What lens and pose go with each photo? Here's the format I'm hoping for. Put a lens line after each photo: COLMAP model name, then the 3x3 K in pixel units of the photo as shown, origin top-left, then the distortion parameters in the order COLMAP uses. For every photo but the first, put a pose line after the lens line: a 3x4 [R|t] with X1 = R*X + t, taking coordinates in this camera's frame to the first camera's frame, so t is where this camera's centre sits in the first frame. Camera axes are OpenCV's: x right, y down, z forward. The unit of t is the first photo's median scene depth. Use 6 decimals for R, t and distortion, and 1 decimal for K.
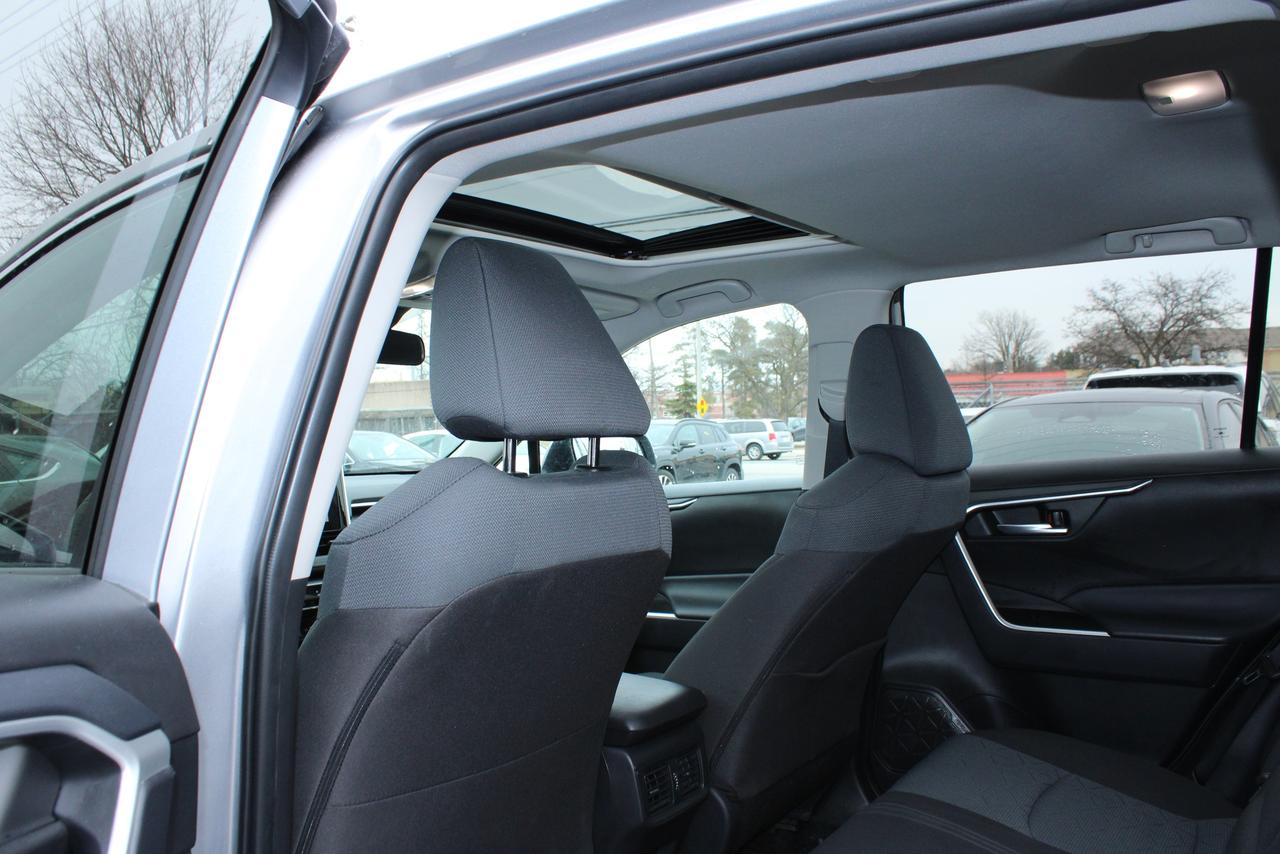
lens RADIAL K [[1061.6, 0, 640.0], [0, 1061.6, 427.0], [0, 0, 1]] dist [-0.173237, 0.149628]
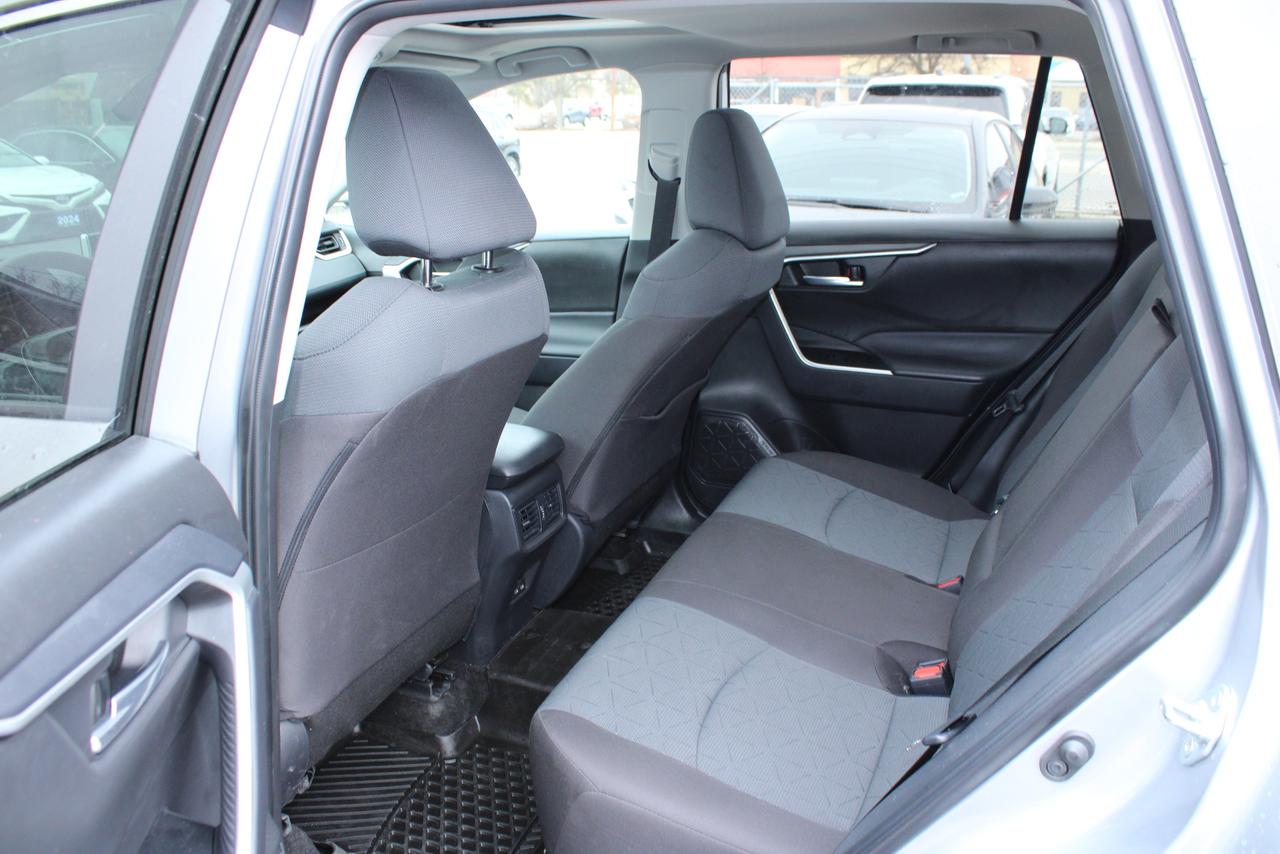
lens RADIAL K [[1061.6, 0, 640.0], [0, 1061.6, 427.0], [0, 0, 1]] dist [-0.173237, 0.149628]
pose [[0.977488, -0.043667, 0.206421, -0.094419], [-0.019240, 0.955825, 0.293307, -0.101238], [-0.210110, -0.290676, 0.933467, -0.109990]]
